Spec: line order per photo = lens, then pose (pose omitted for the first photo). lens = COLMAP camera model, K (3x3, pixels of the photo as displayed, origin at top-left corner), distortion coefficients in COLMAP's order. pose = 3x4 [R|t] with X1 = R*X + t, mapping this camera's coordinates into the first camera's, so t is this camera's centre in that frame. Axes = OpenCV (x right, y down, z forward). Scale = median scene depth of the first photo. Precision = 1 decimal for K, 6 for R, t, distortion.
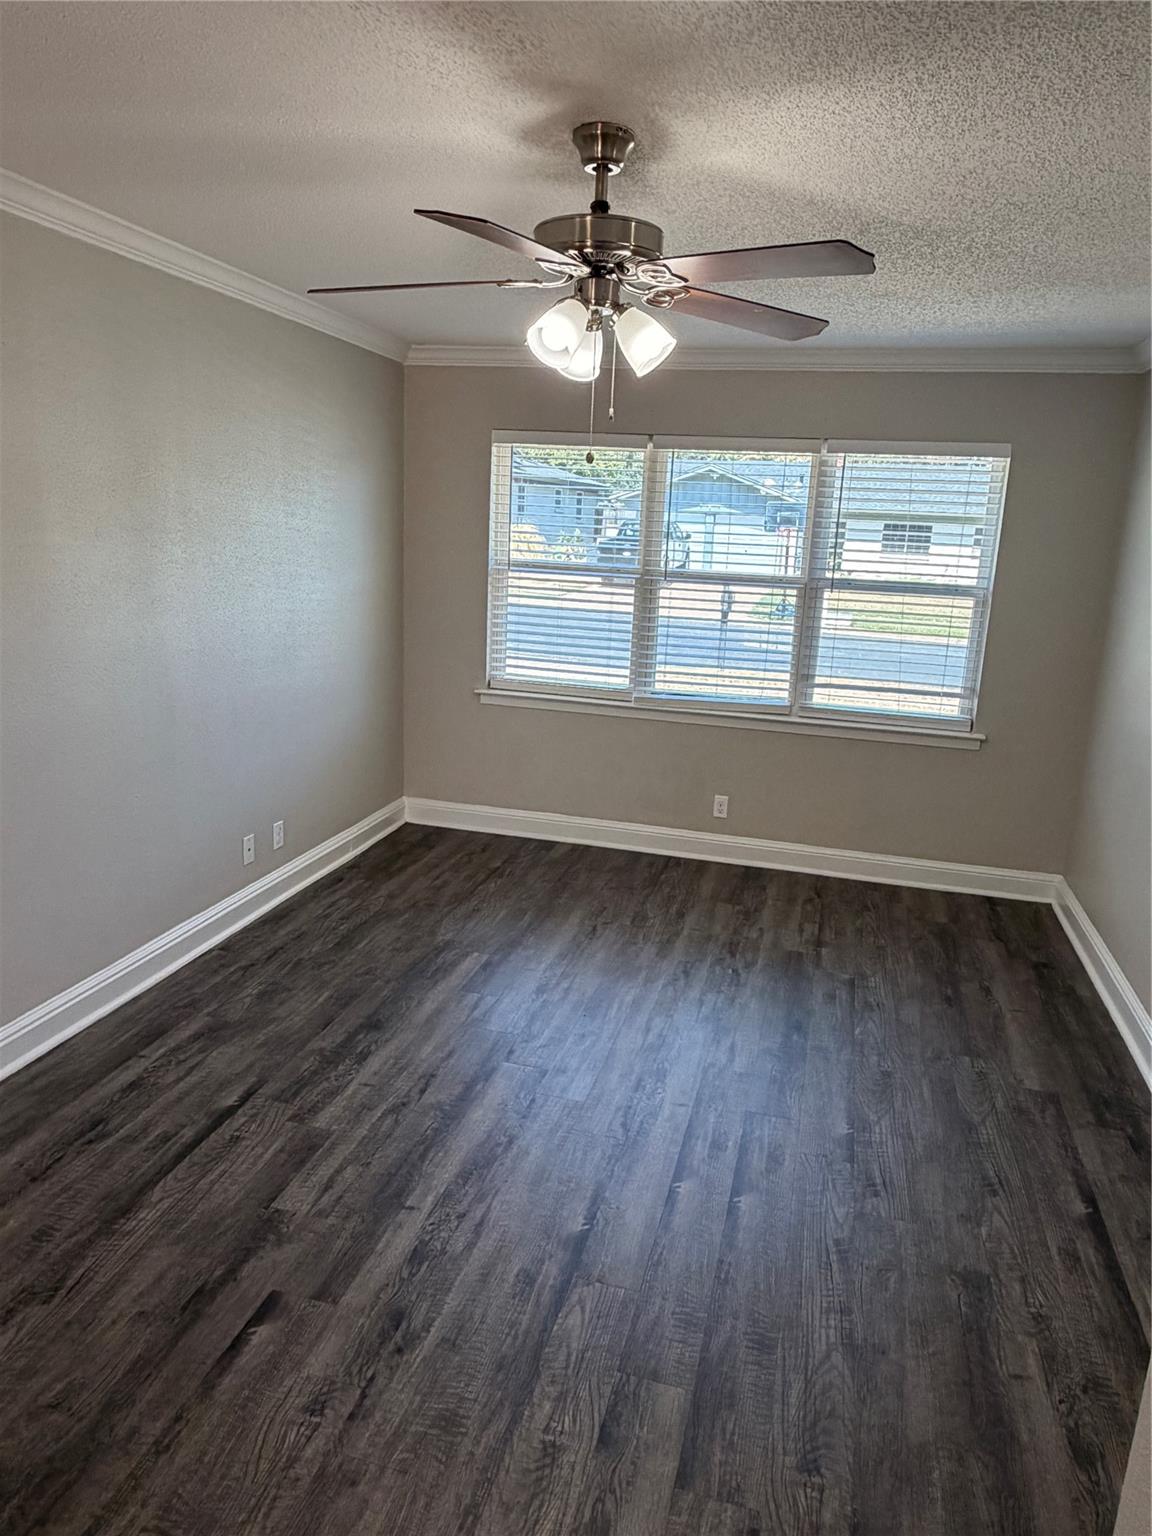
lens RADIAL K [[994.1, 0, 578.5], [0, 994.1, 766.9], [0, 0, 1]] dist [-0.004826, 0.008277]
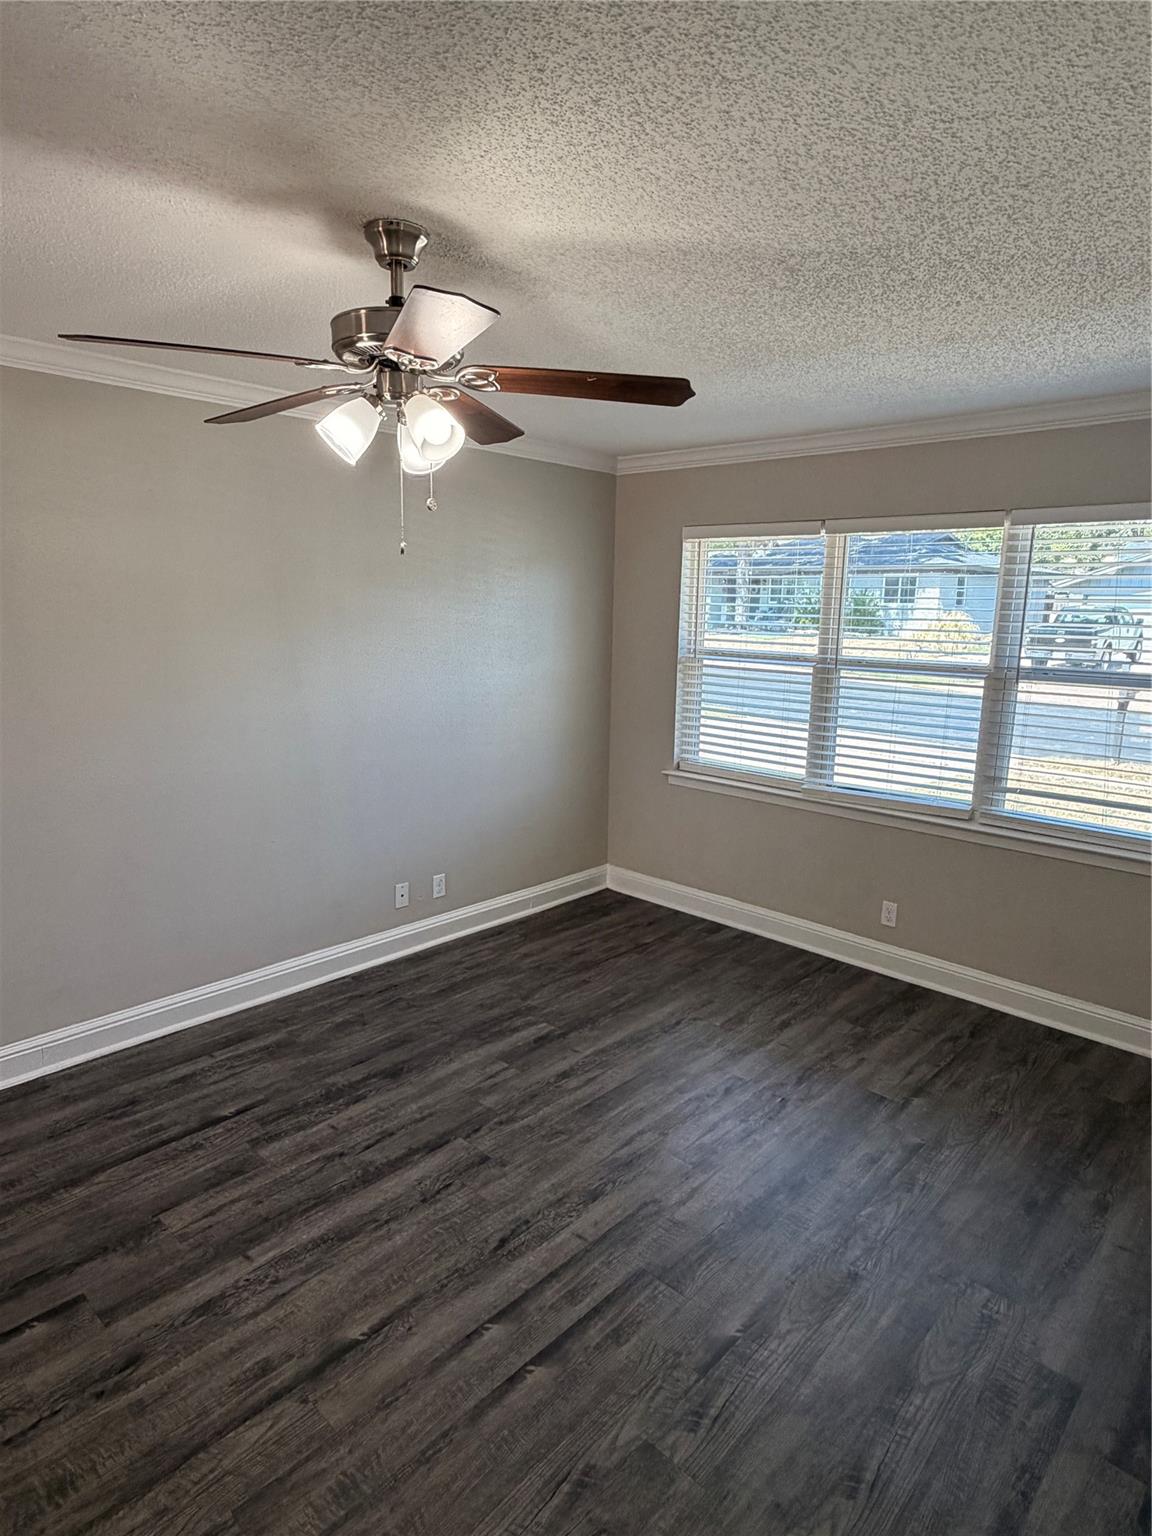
lens RADIAL K [[873.2, 0, 573.8], [0, 873.2, 771.0], [0, 0, 1]] dist [-0.000430, 0.002667]
pose [[0.877587, 0.061410, -0.475468, 0.323533], [-0.091939, 0.994912, -0.041194, -0.038636], [0.470519, 0.079866, 0.878768, 0.180456]]
